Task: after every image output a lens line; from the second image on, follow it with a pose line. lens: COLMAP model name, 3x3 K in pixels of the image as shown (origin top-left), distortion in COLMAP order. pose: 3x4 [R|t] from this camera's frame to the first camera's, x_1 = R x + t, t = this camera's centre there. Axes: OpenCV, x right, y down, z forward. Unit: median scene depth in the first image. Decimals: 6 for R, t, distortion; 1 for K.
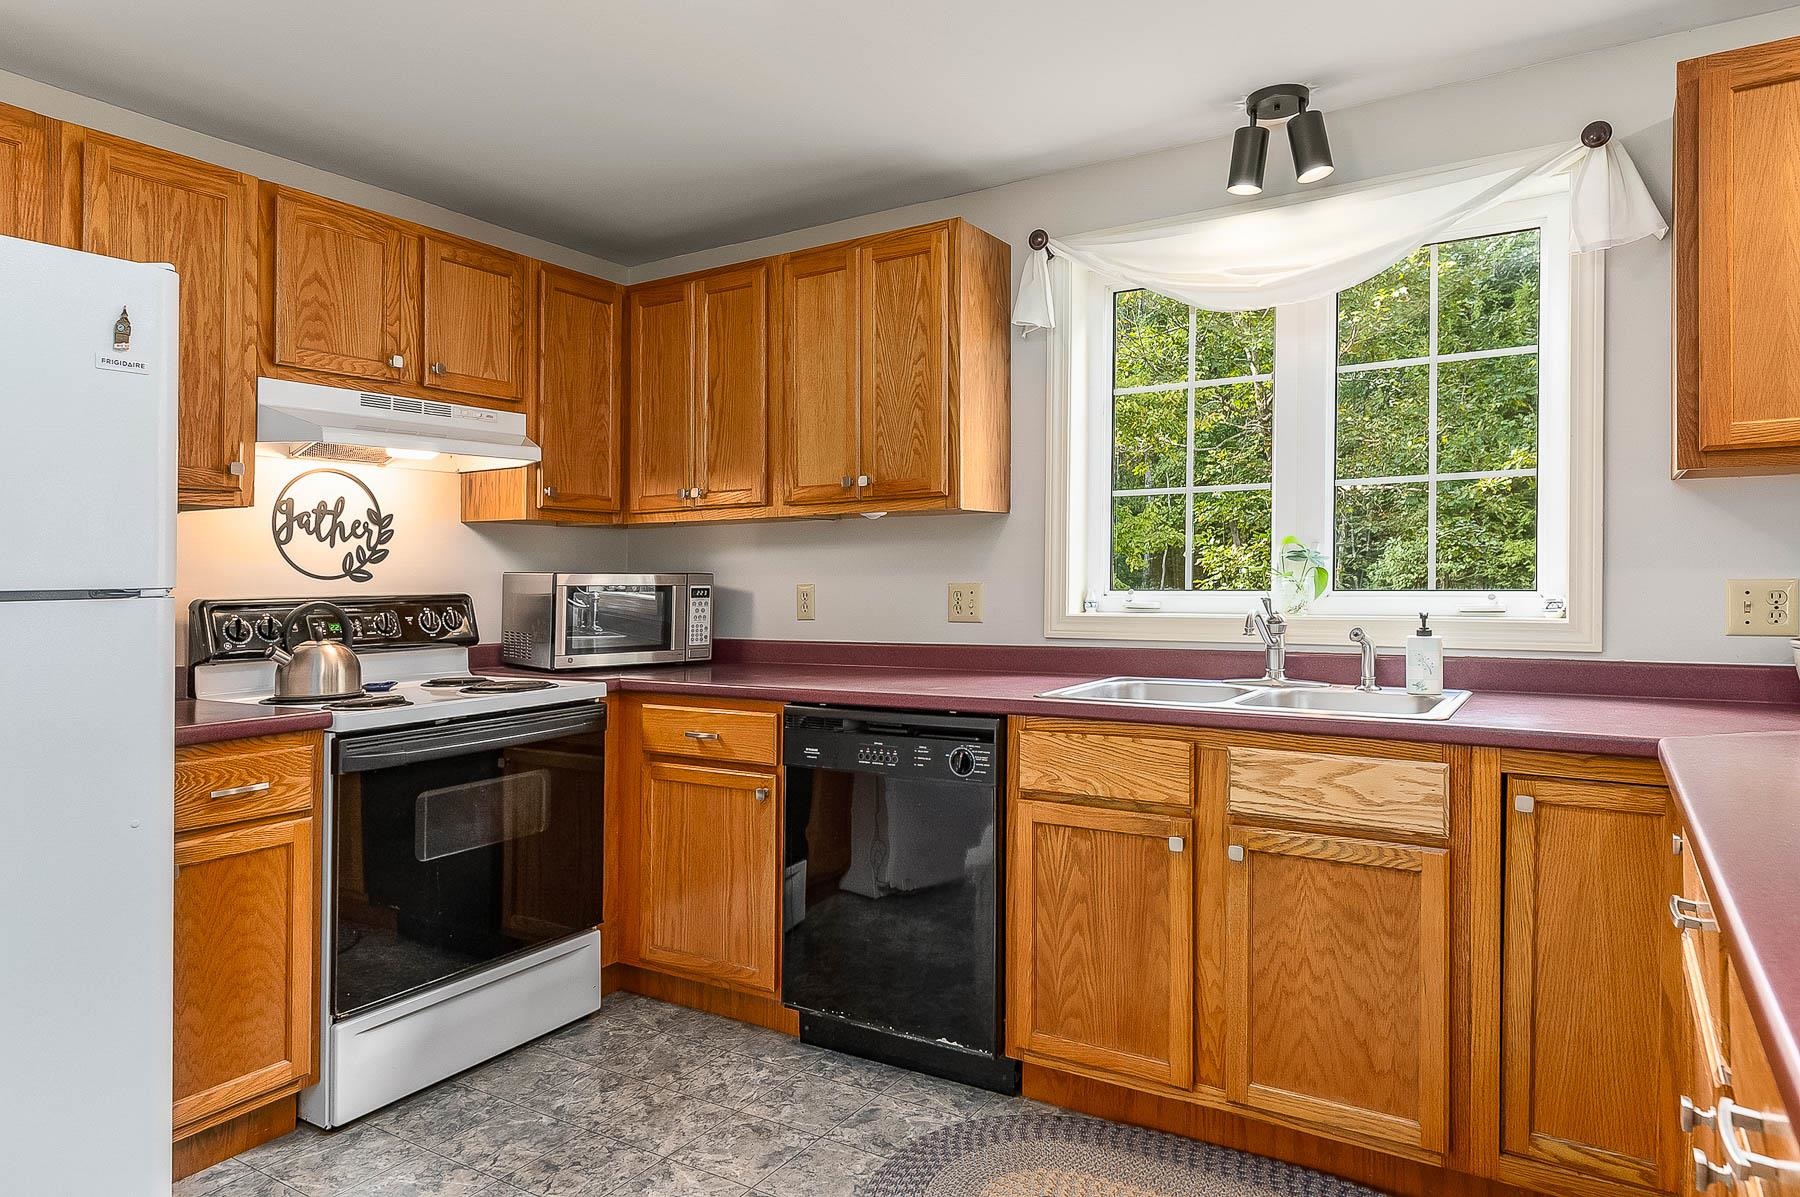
lens RADIAL K [[1106.8, 0, 904.3], [0, 1106.8, 572.5], [0, 0, 1]] dist [0.022622, -0.003292]
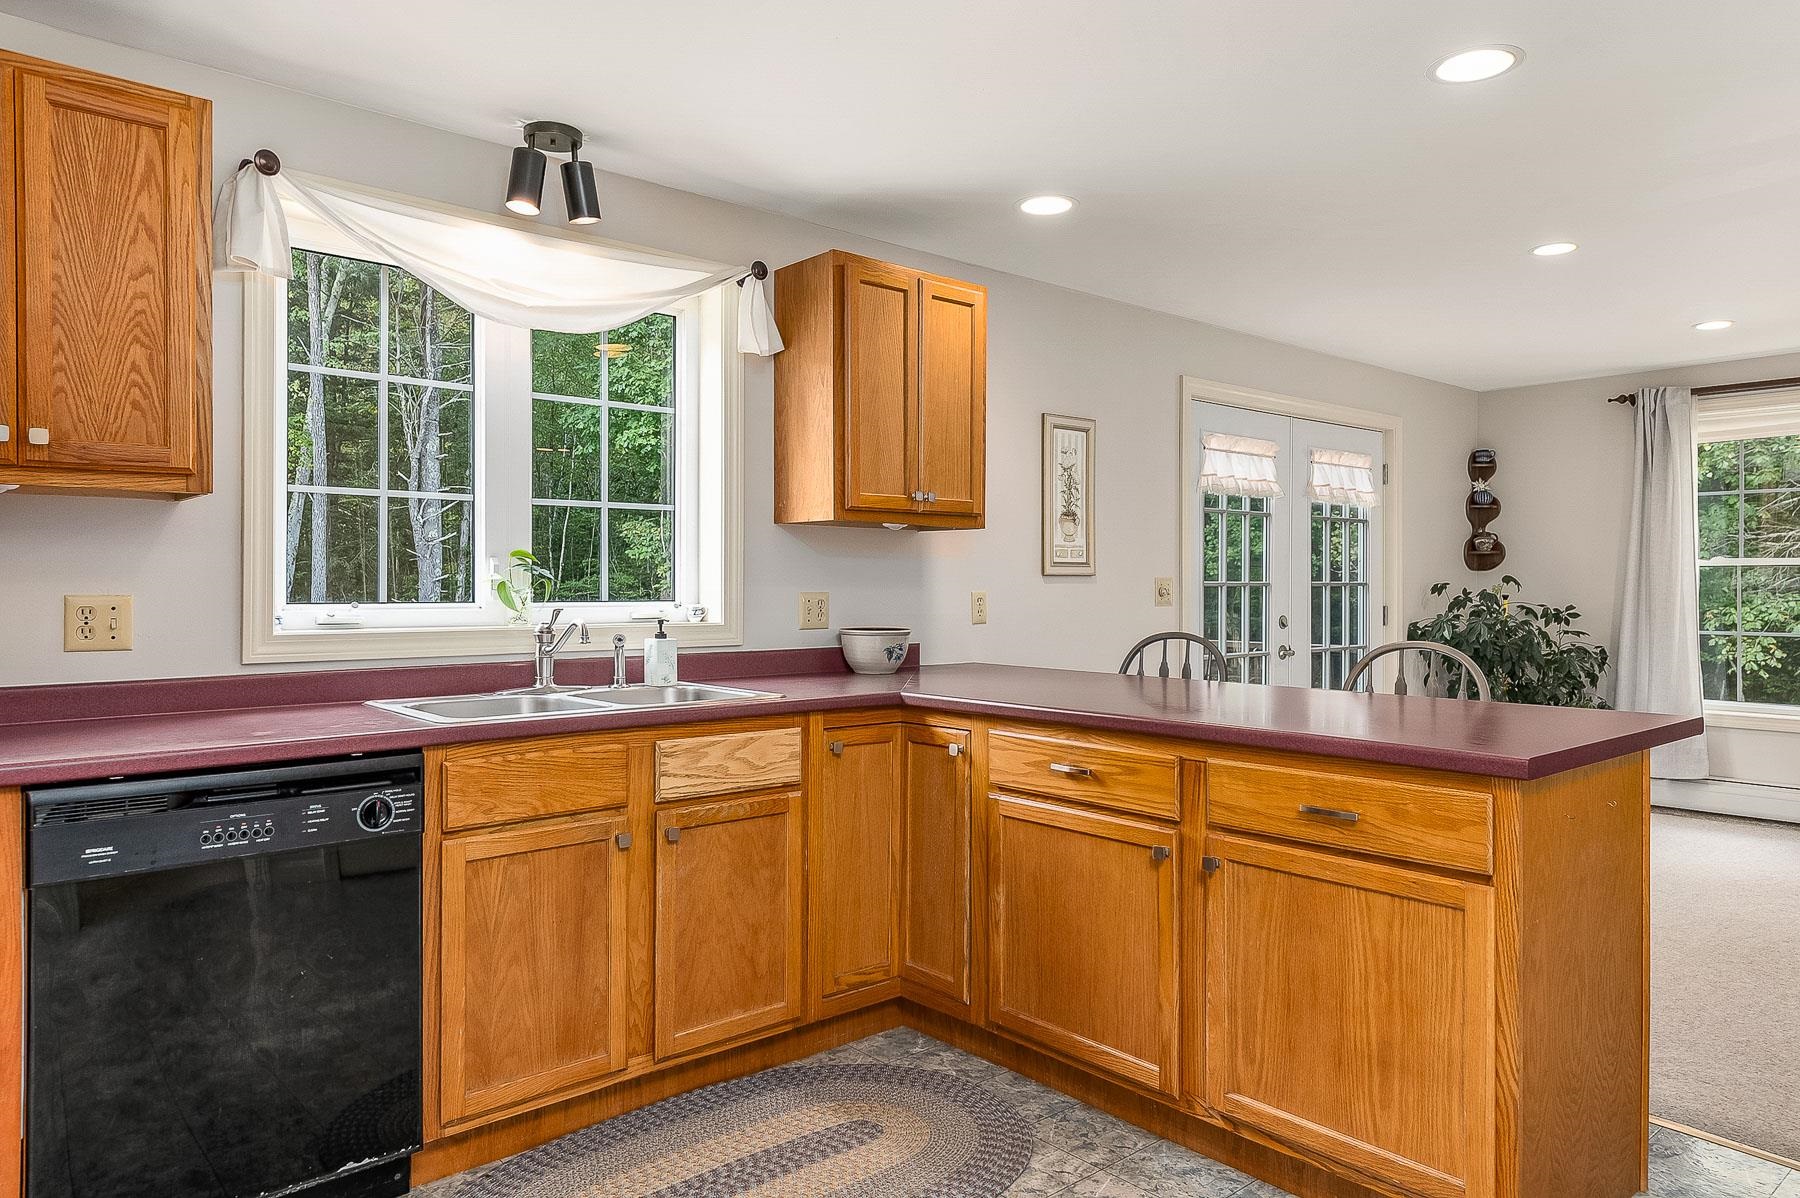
lens RADIAL K [[1167.8, 0, 900.0], [0, 1167.8, 599.0], [0, 0, 1]] dist [0.005567, -0.002321]
pose [[0.279358, -0.002413, 0.960184, -0.563741], [-0.006547, 0.999969, 0.004418, 0.006132], [-0.960165, -0.007521, 0.279333, 0.330580]]
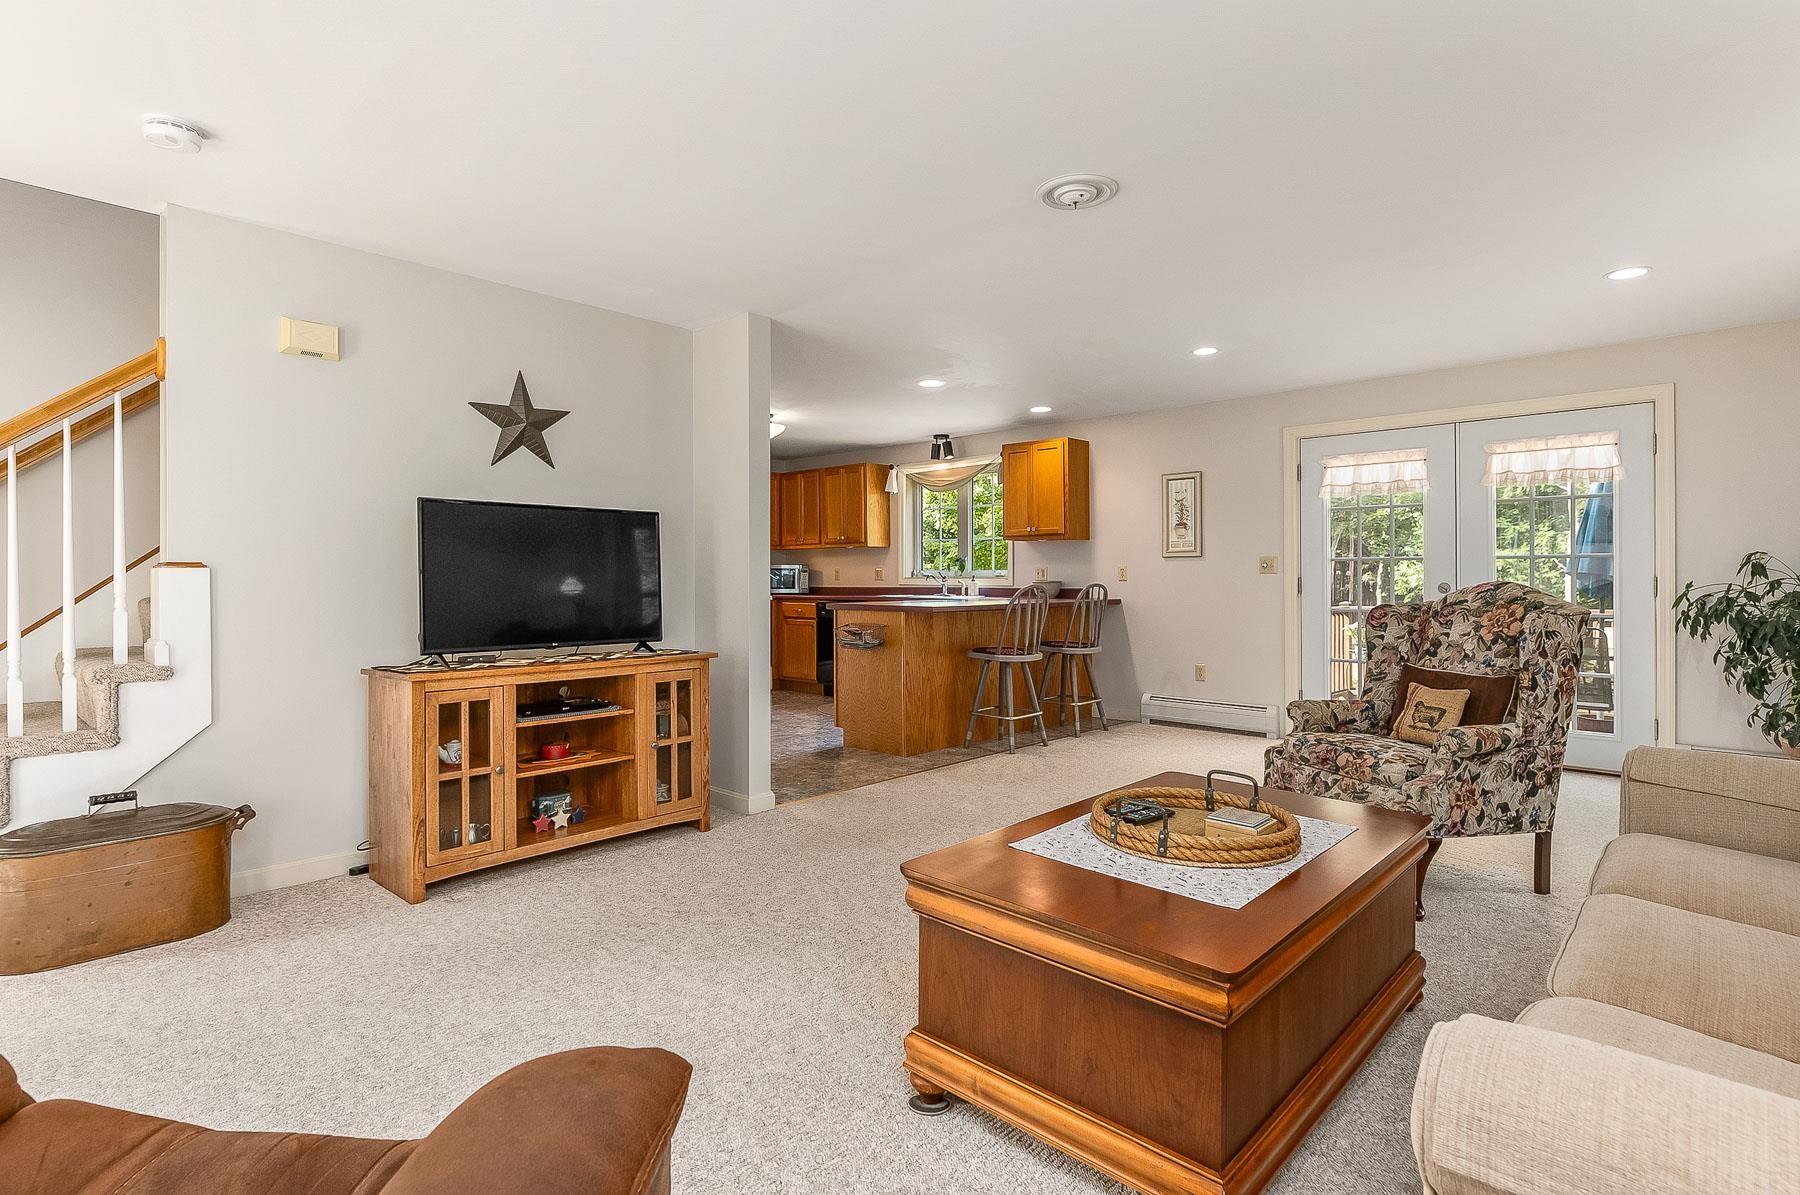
lens RADIAL K [[893.3, 0, 900.0], [0, 893.3, 597.5], [0, 0, 1]] dist [0.002056, -0.000549]
pose [[0.983823, 0.010171, -0.178856, 0.640247], [-0.004970, 0.999552, 0.029506, 0.019417], [0.179076, -0.028140, 0.983433, -1.704653]]
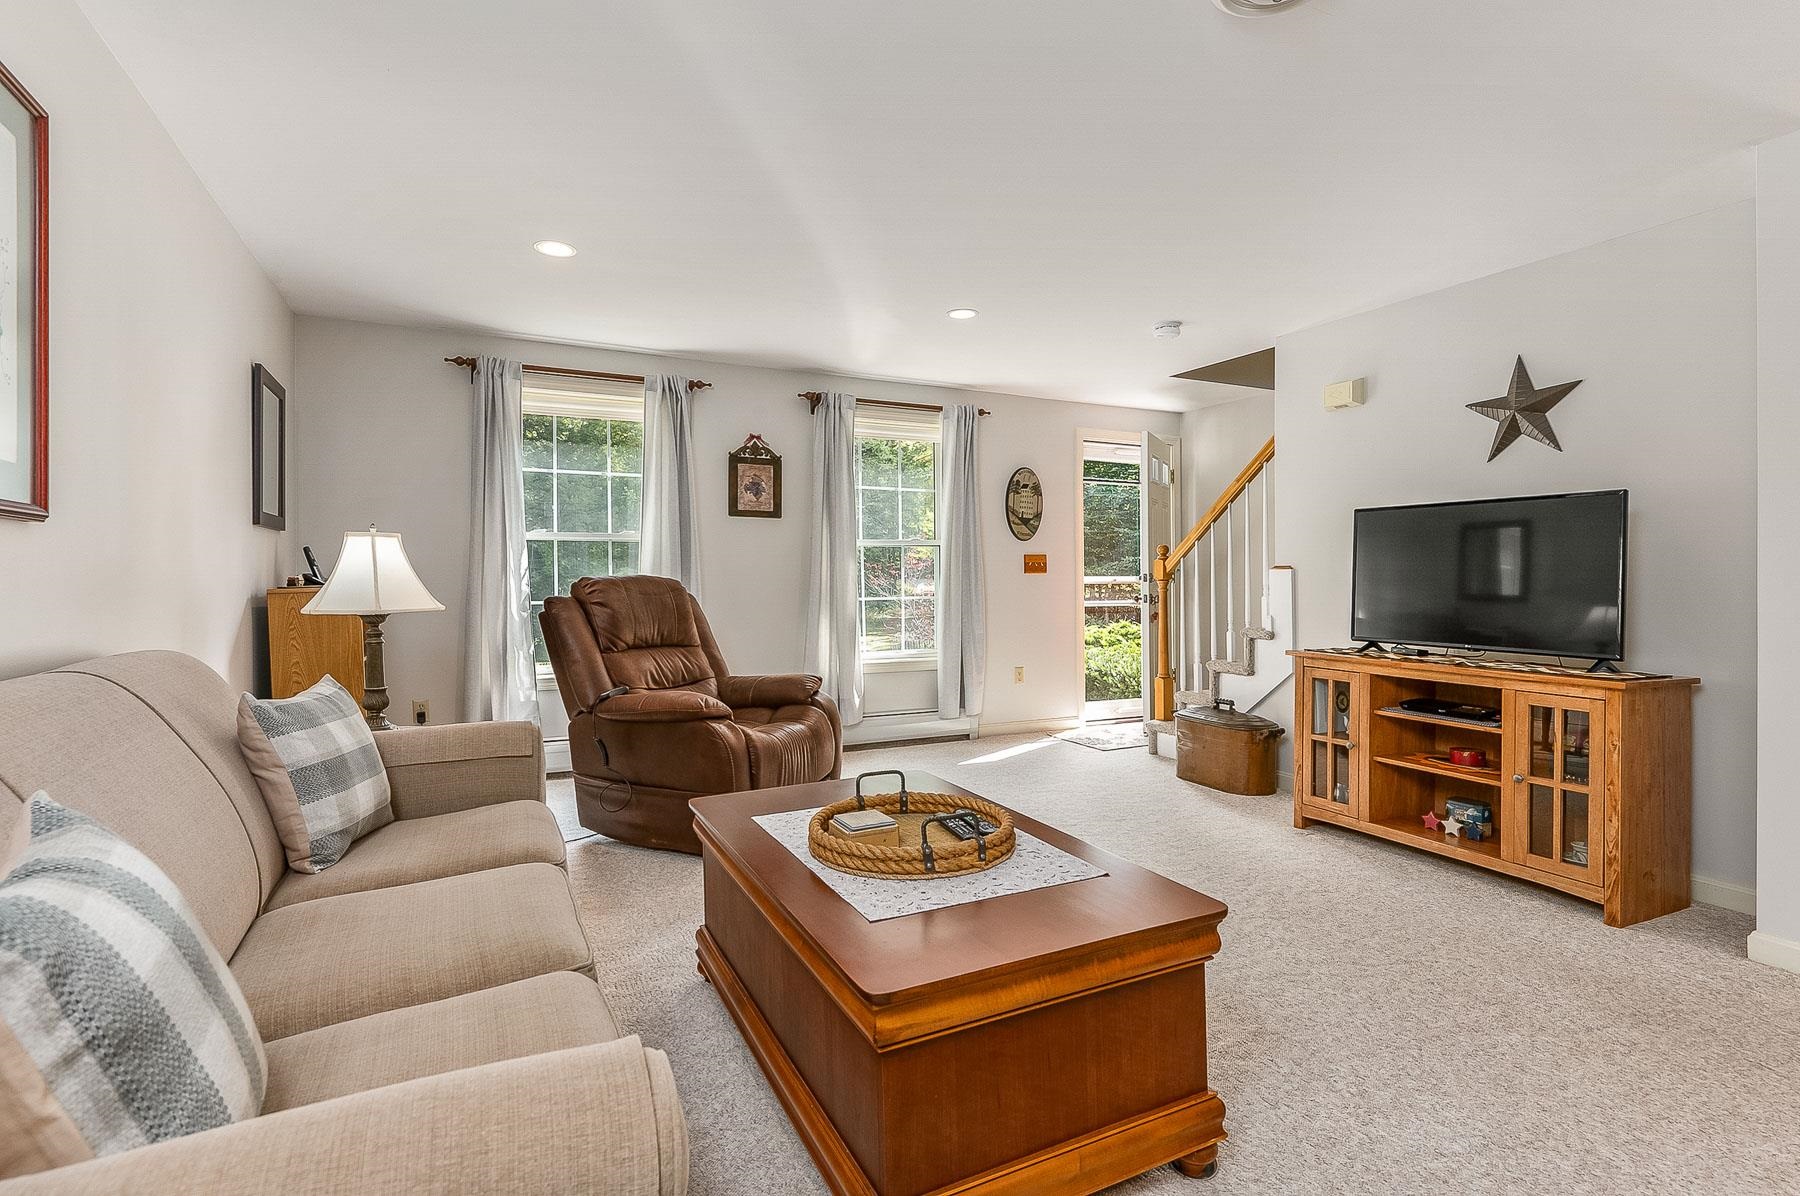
lens RADIAL K [[856.5, 0, 893.2], [0, 856.5, 586.5], [0, 0, 1]] dist [0.001858, 0.000081]
pose [[-0.524750, 0.016481, -0.851097, 1.292622], [0.005831, 0.999859, 0.015767, 0.022550], [0.851236, 0.003311, -0.524772, -0.659787]]
